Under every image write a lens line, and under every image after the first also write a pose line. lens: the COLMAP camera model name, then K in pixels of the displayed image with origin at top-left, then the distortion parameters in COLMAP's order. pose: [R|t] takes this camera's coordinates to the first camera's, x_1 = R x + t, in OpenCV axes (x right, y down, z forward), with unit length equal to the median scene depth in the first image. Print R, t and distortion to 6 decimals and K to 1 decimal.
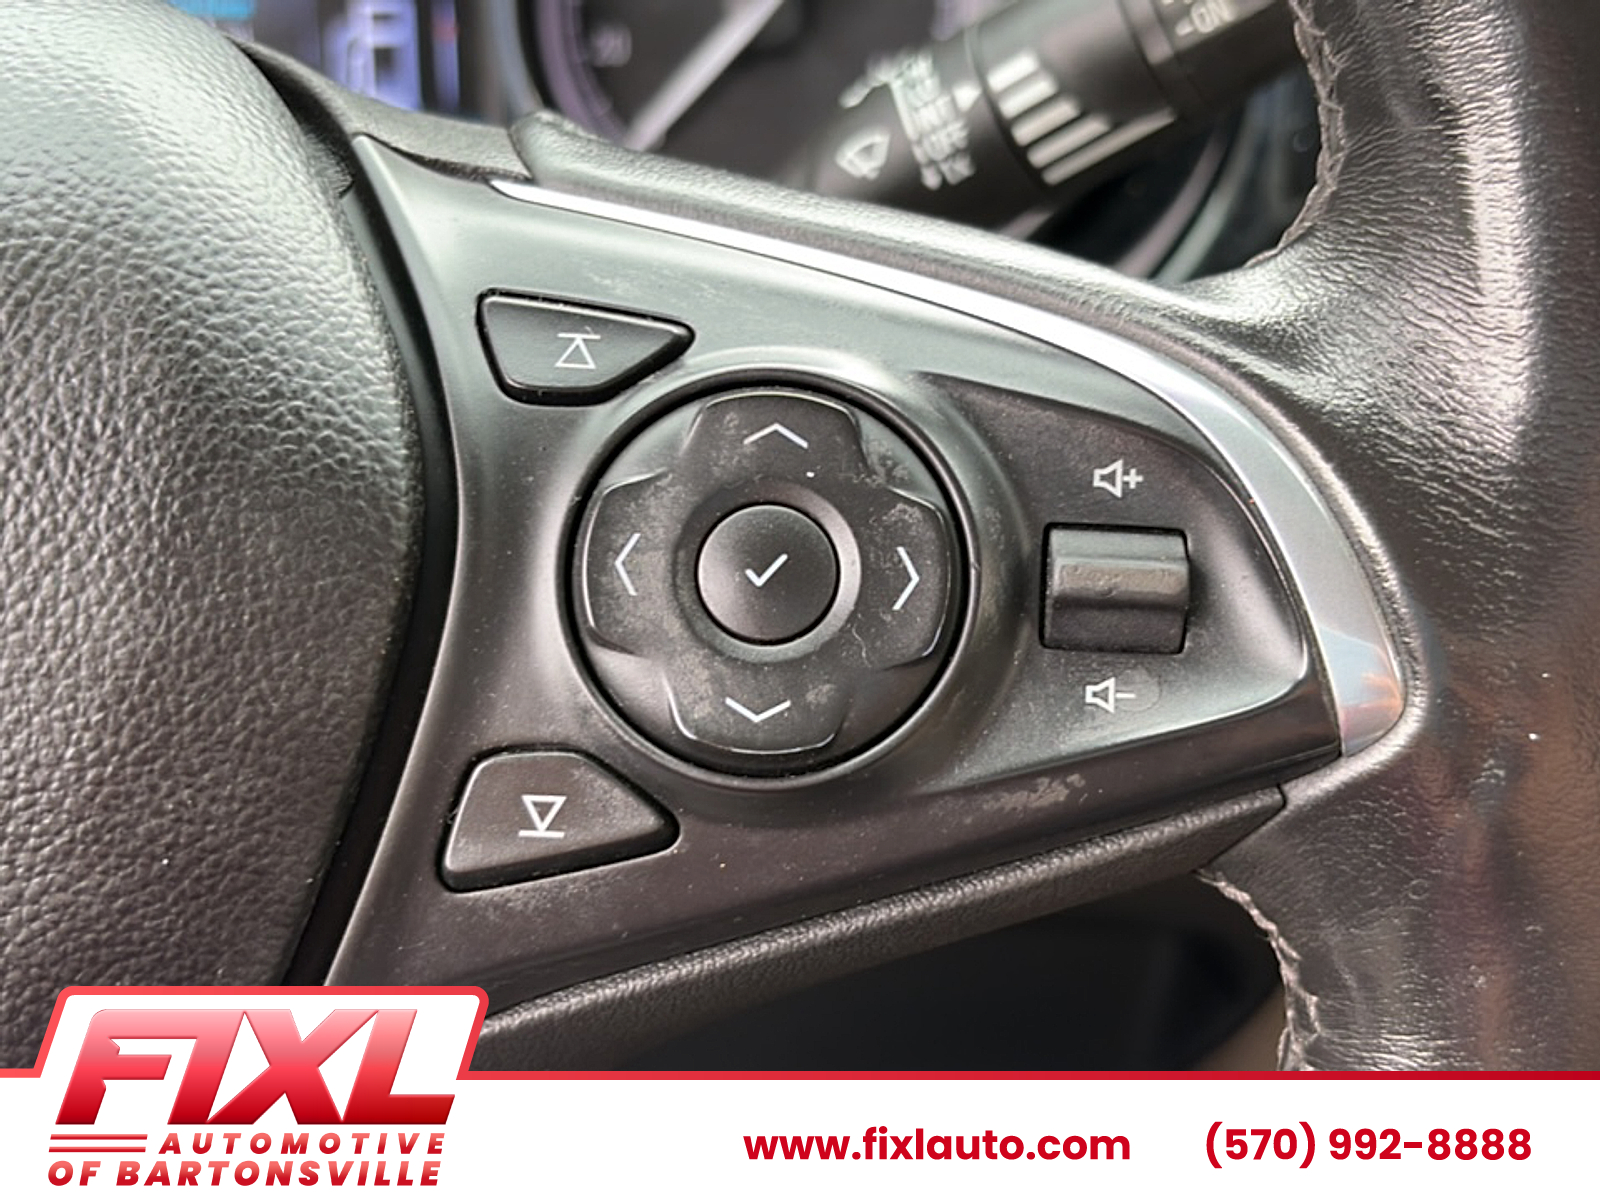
lens RADIAL K [[1926.0, 0, 800.0], [0, 1926.0, 600.0], [0, 0, 1]] dist [0.220433, -0.854091]
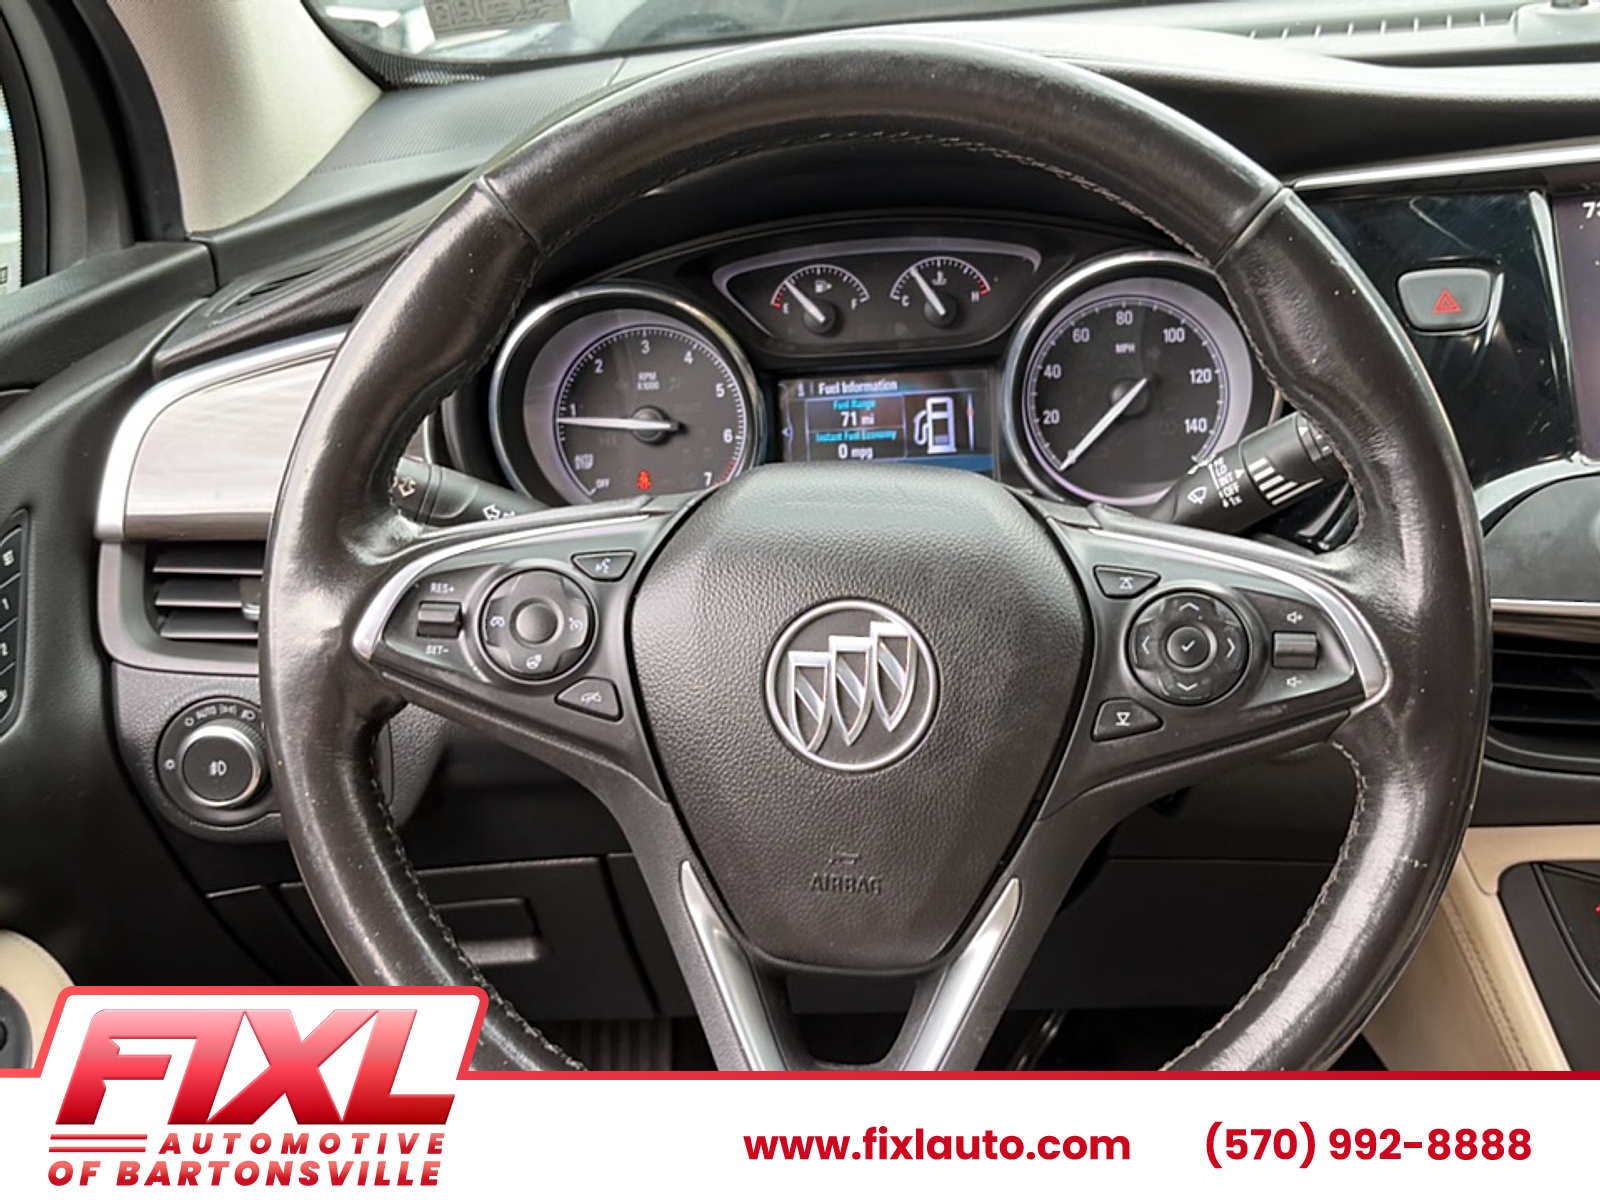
lens RADIAL K [[1901.2, 0, 800.0], [0, 1901.2, 600.0], [0, 0, 1]] dist [0.269660, -1.254343]
pose [[0.991012, -0.023166, -0.131753, -0.241623], [0.011285, 0.995858, -0.090224, 0.196286], [0.133297, 0.087926, 0.987168, -2.379683]]
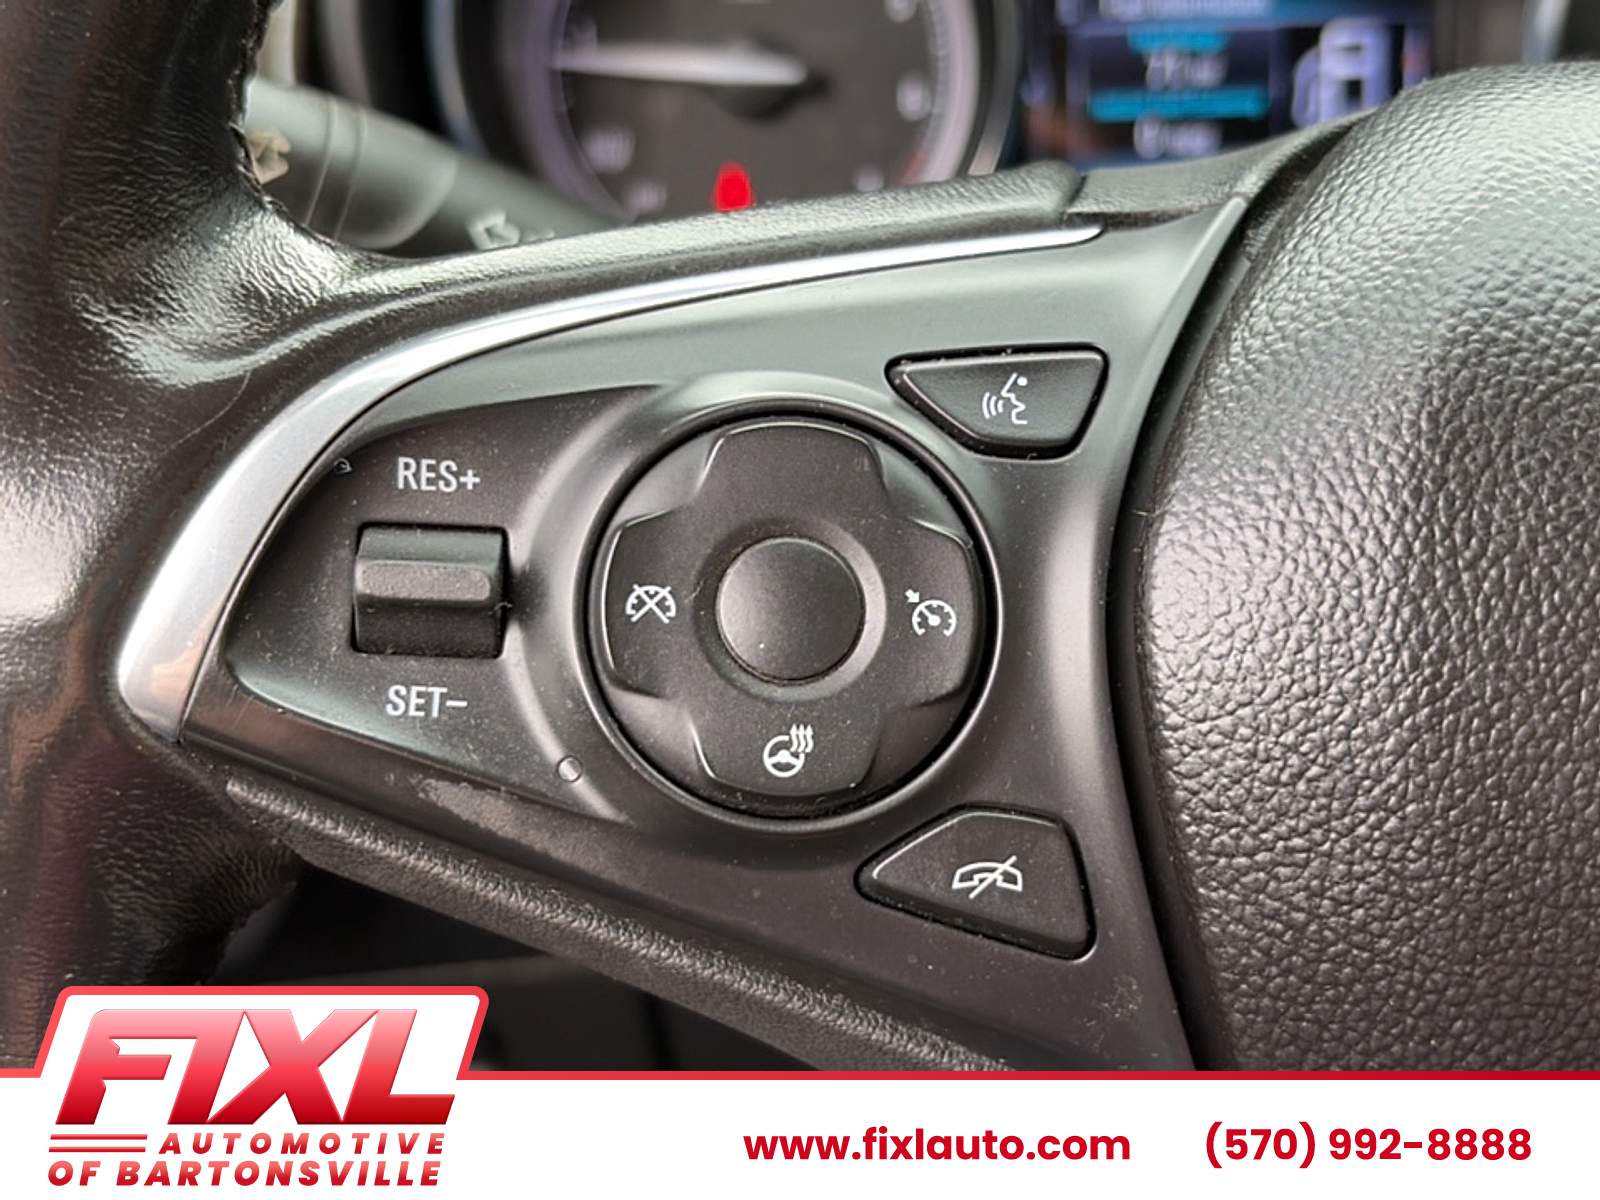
lens RADIAL K [[1926.0, 0, 800.0], [0, 1926.0, 600.0], [0, 0, 1]] dist [0.220433, -0.854091]
pose [[0.999055, -0.008658, -0.042584, -1.112543], [0.009553, 0.999737, 0.020865, -0.100065], [0.042392, -0.021252, 0.998875, -0.024223]]
